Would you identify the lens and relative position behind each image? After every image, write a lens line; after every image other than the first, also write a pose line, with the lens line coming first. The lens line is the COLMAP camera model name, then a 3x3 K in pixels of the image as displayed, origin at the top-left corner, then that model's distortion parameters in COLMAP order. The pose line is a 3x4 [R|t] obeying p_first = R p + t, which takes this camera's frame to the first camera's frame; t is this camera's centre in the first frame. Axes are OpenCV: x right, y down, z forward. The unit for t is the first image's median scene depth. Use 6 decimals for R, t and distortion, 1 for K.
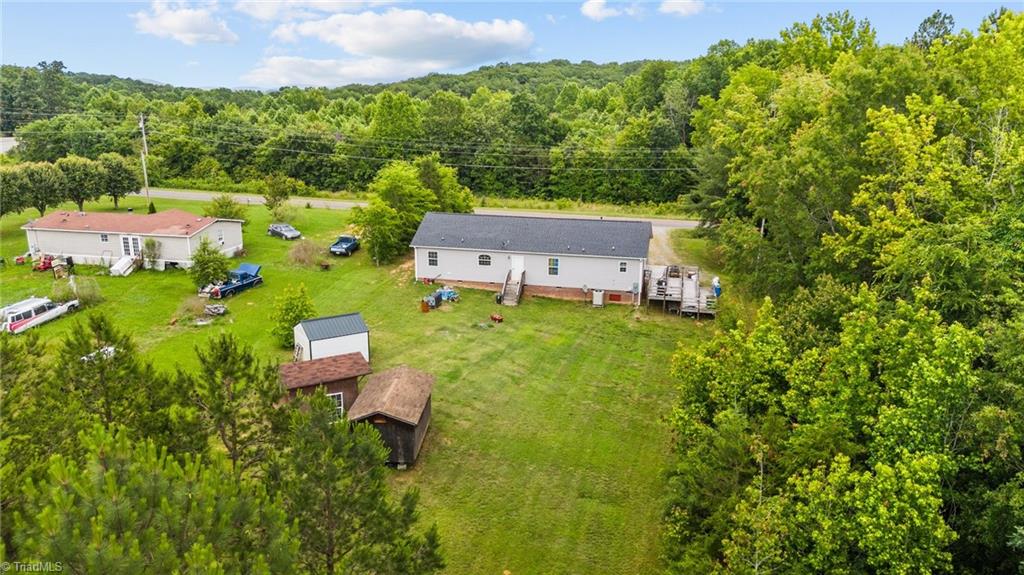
lens RADIAL K [[746.9, 0, 512.6], [0, 746.9, 298.3], [0, 0, 1]] dist [0.088733, -0.107017]
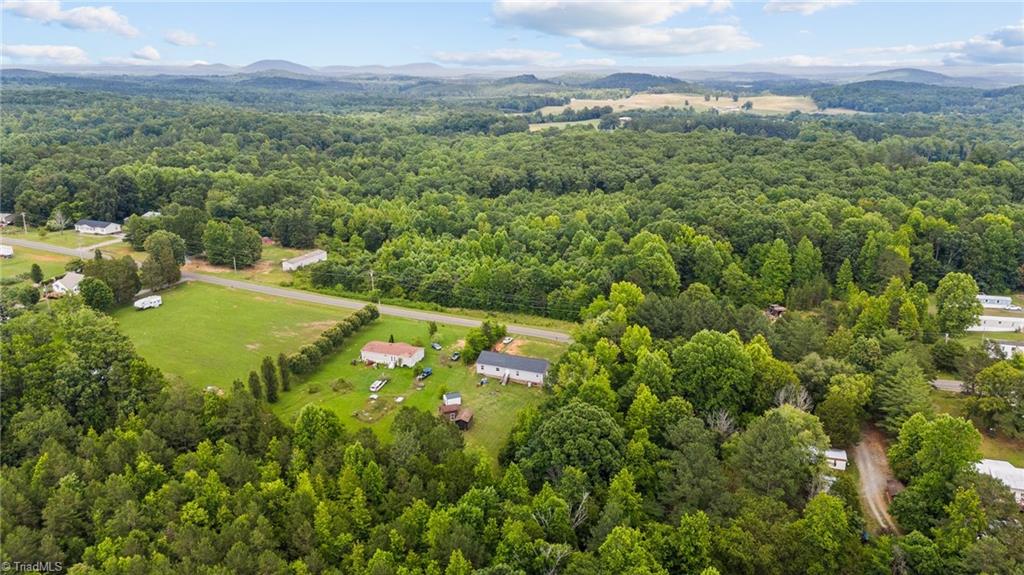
lens RADIAL K [[746.9, 0, 512.6], [0, 746.9, 298.3], [0, 0, 1]] dist [0.088733, -0.107017]
pose [[0.988753, 0.038923, -0.144402, 0.488196], [-0.034143, 0.998789, 0.035433, -0.481121], [0.145607, -0.030104, 0.988884, -2.216707]]
